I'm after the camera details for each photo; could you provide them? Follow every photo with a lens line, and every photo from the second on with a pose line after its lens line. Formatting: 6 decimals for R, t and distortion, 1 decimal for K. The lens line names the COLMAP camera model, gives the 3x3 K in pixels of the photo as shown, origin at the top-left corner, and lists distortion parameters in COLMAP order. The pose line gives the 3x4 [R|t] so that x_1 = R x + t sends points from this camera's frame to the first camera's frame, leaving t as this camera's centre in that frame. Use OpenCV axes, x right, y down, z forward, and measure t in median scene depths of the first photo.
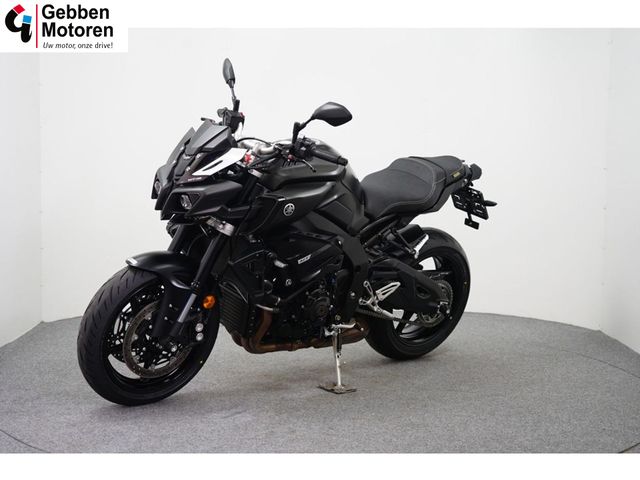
lens RADIAL K [[982.8, 0, 320.0], [0, 982.8, 240.0], [0, 0, 1]] dist [0.265529, 0.011392]
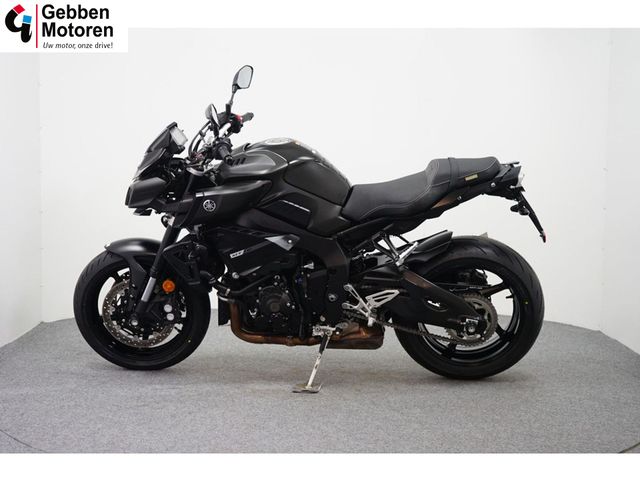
lens RADIAL K [[982.8, 0, 320.0], [0, 982.8, 240.0], [0, 0, 1]] dist [0.265529, 0.011392]
pose [[0.696090, 0.050581, -0.716171, 0.732092], [-0.063778, 0.997928, 0.008491, -0.009057], [0.715116, 0.039766, 0.697874, 0.301009]]
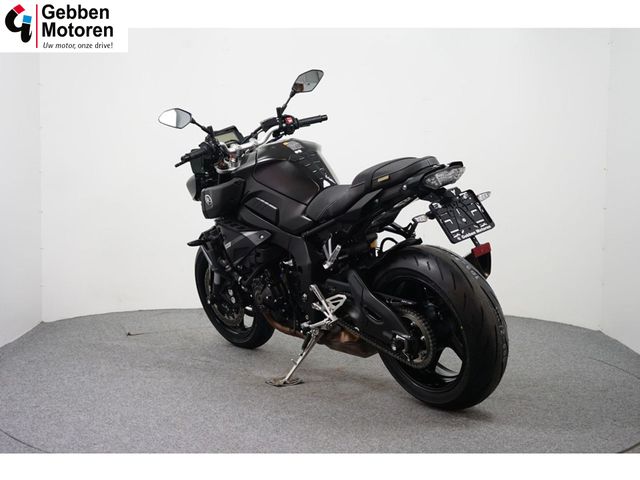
lens RADIAL K [[982.8, 0, 320.0], [0, 982.8, 240.0], [0, 0, 1]] dist [0.265529, 0.011392]
pose [[-0.060279, 0.064773, -0.996078, 1.020413], [-0.109651, 0.991424, 0.071106, -0.072507], [0.992141, 0.113507, -0.052660, 1.064472]]
